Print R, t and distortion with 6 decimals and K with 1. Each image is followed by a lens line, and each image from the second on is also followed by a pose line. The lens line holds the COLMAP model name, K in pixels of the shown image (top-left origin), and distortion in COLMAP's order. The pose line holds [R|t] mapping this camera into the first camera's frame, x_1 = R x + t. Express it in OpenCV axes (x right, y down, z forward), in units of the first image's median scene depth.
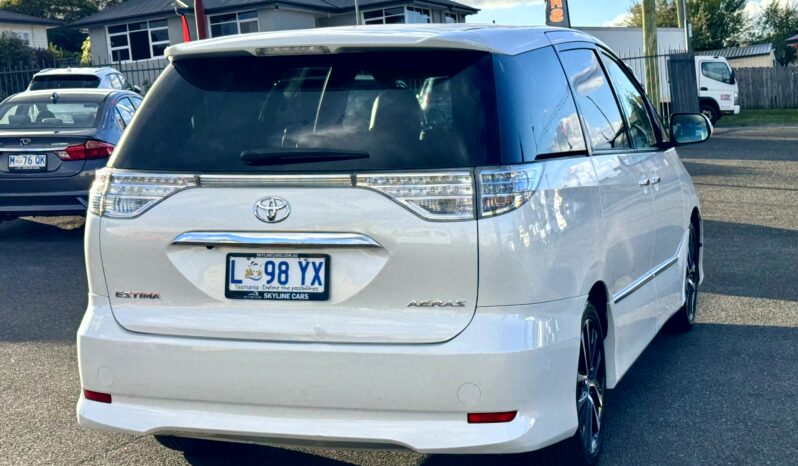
lens RADIAL K [[1349.5, 0, 399.0], [0, 1349.5, 233.0], [0, 0, 1]] dist [0.165285, 0.099929]
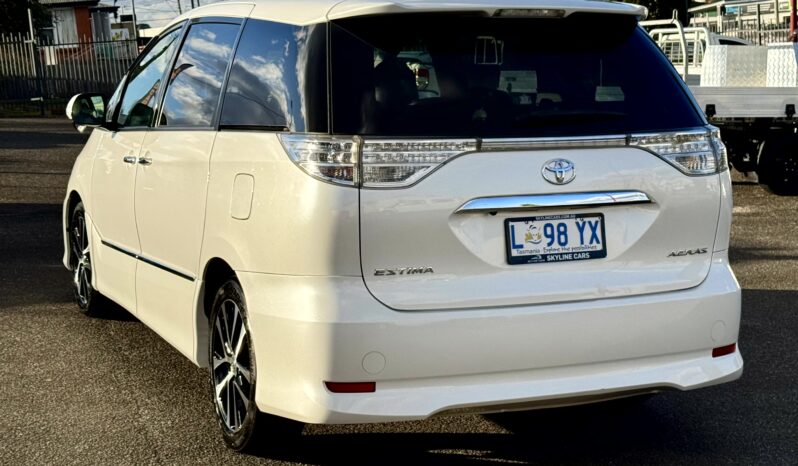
lens RADIAL K [[1349.5, 0, 399.0], [0, 1349.5, 233.0], [0, 0, 1]] dist [0.165285, 0.099929]
pose [[0.736397, -0.059160, 0.673958, -0.854642], [0.056805, 0.998059, 0.025542, -0.004061], [-0.674161, 0.019475, 0.738328, 0.337428]]
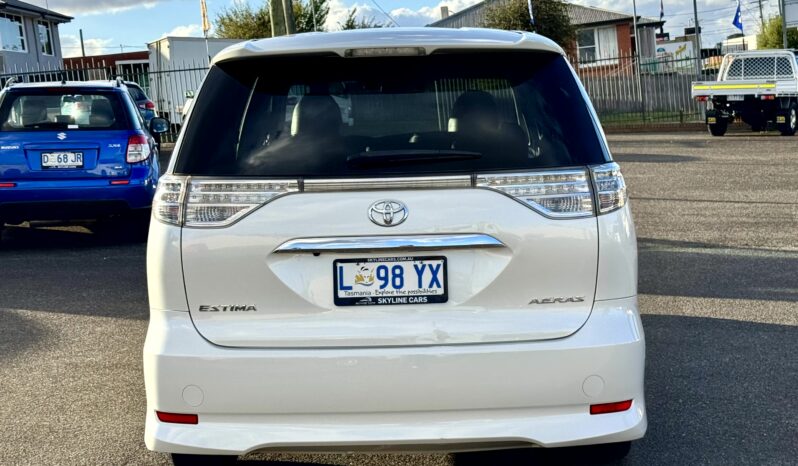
lens RADIAL K [[1349.5, 0, 399.0], [0, 1349.5, 233.0], [0, 0, 1]] dist [0.165285, 0.099929]
pose [[0.950240, -0.034052, 0.309651, -0.388571], [0.036907, 0.999313, -0.003367, 0.000877], [-0.309323, 0.014628, 0.950844, 0.062472]]
